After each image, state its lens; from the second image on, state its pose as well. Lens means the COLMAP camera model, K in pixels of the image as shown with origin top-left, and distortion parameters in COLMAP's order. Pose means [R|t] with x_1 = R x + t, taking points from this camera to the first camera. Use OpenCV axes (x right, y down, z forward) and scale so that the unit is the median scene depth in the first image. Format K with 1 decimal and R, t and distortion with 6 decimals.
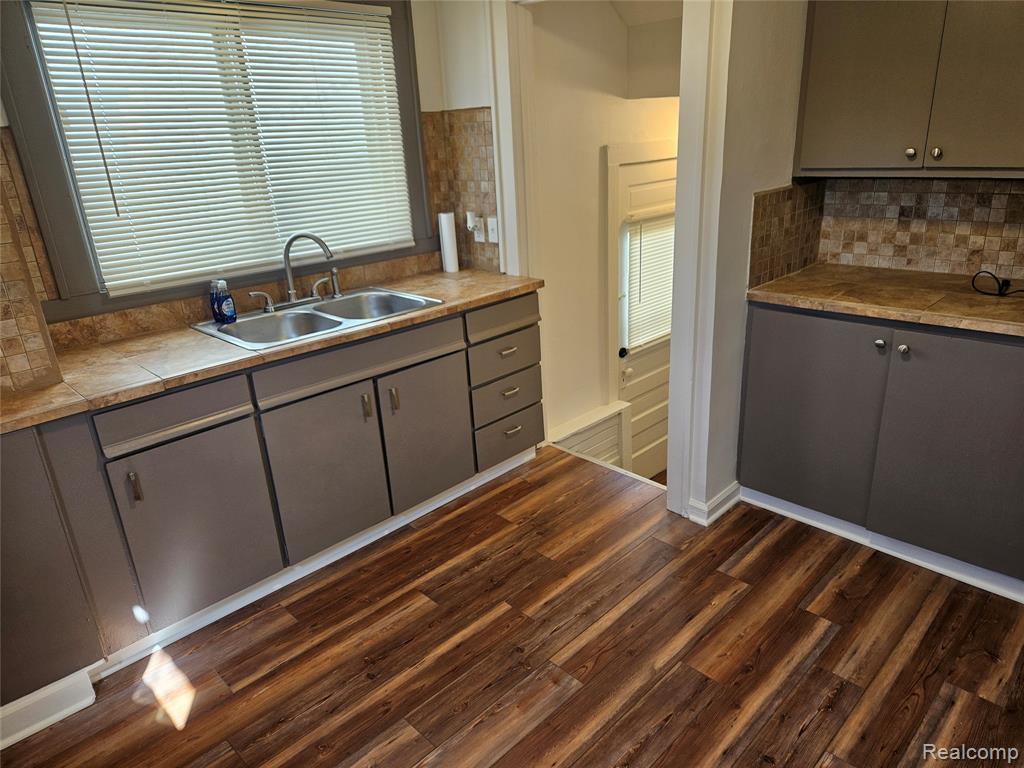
lens RADIAL K [[685.2, 0, 510.0], [0, 685.2, 385.6], [0, 0, 1]] dist [0.065534, -0.054728]
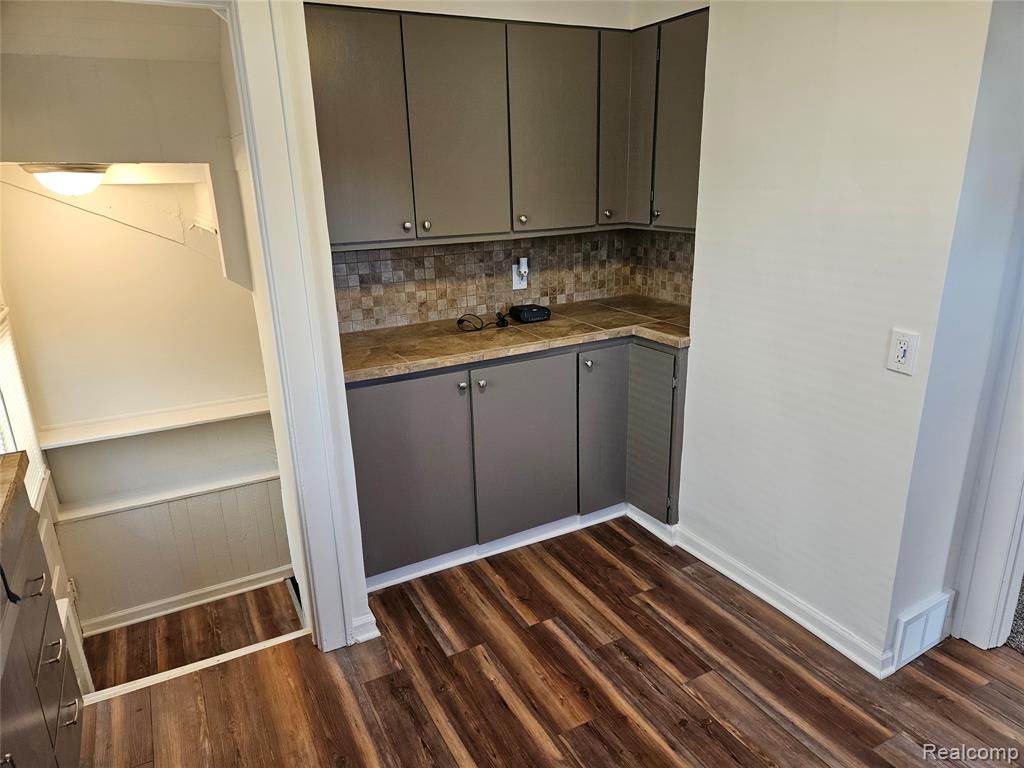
lens RADIAL K [[685.2, 0, 513.6], [0, 685.2, 388.8], [0, 0, 1]] dist [0.065534, -0.054728]
pose [[0.278577, -0.248578, 0.927687, -0.464079], [0.347711, 0.926502, 0.143845, -0.177102], [-0.895261, 0.282495, 0.344535, 0.499133]]
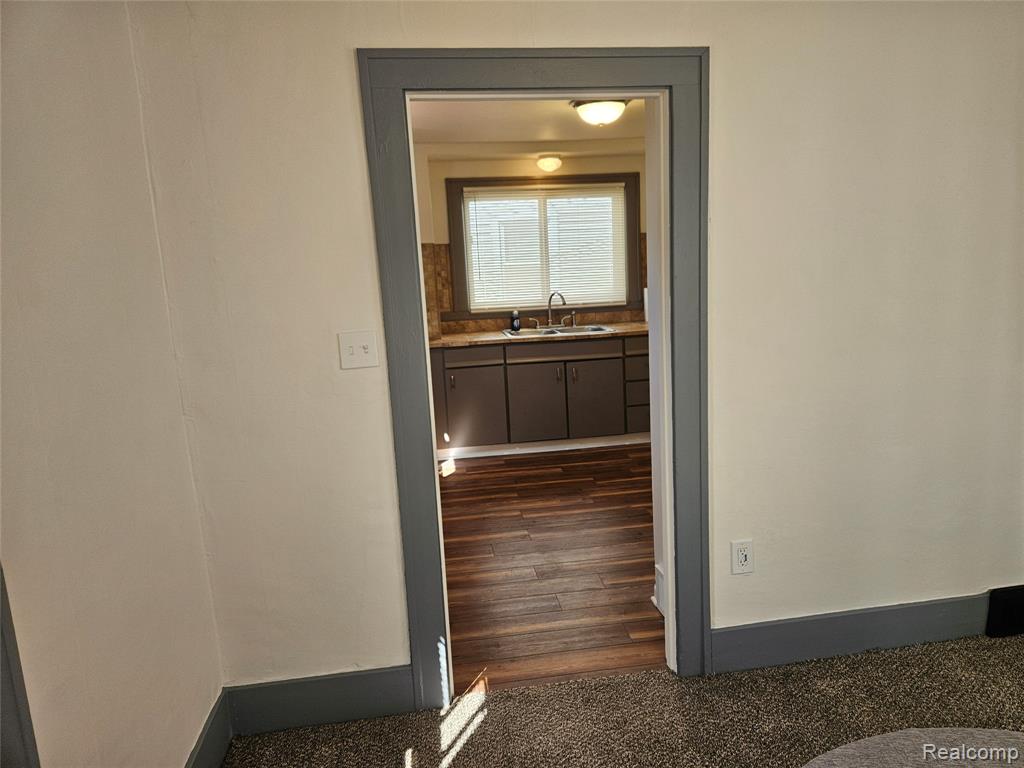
lens RADIAL K [[685.2, 0, 517.2], [0, 685.2, 379.6], [0, 0, 1]] dist [0.065534, -0.054728]
pose [[0.802275, 0.122677, -0.584214, 0.906812], [-0.203687, 0.976180, -0.074730, 0.227836], [0.561130, 0.178950, 0.808152, -0.723643]]
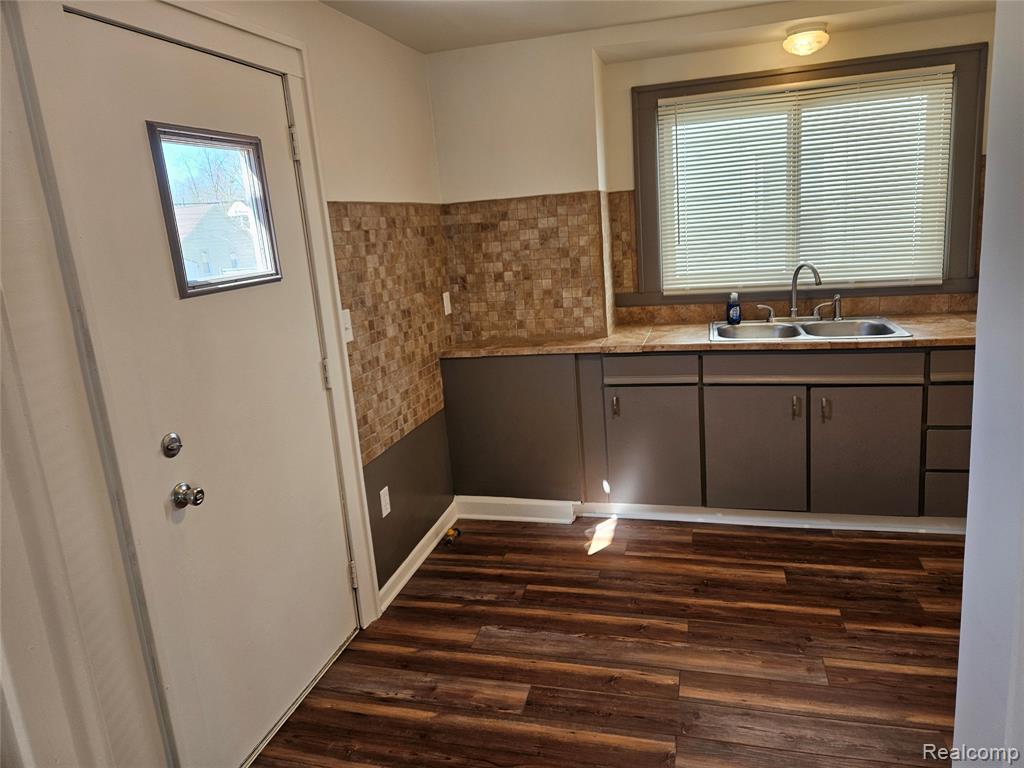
lens RADIAL K [[685.2, 0, 524.3], [0, 685.2, 370.0], [0, 0, 1]] dist [0.065534, -0.054728]
pose [[0.510759, 0.200243, -0.836079, 0.564033], [-0.254493, 0.964127, 0.075441, -0.002796], [0.821193, 0.174245, 0.543397, -0.054092]]
